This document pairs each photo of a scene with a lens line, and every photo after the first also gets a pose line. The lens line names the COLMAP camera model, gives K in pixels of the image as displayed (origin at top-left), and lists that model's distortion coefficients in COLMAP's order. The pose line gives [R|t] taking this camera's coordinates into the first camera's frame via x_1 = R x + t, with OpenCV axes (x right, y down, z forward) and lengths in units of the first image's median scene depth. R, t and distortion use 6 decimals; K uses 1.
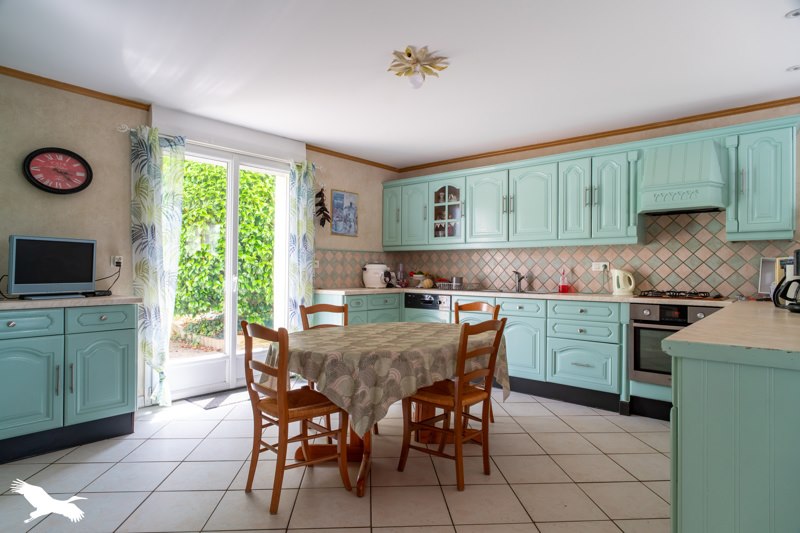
lens RADIAL K [[456.9, 0, 397.3], [0, 456.9, 269.9], [0, 0, 1]] dist [-0.005732, 0.005300]
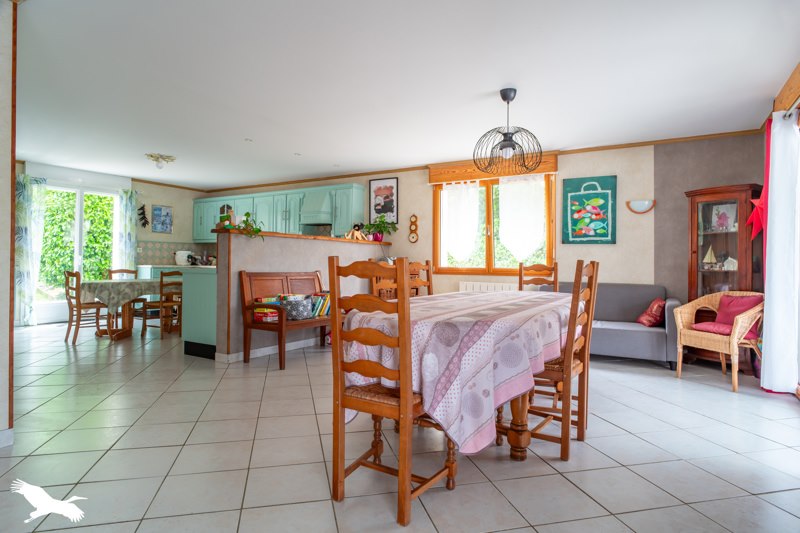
lens RADIAL K [[456.9, 0, 403.4], [0, 456.9, 261.6], [0, 0, 1]] dist [-0.005732, 0.005300]
pose [[0.984974, 0.004097, 0.172654, 0.469810], [-0.003630, 0.999989, -0.003020, 0.030233], [-0.172664, 0.002348, 0.984978, -0.781461]]
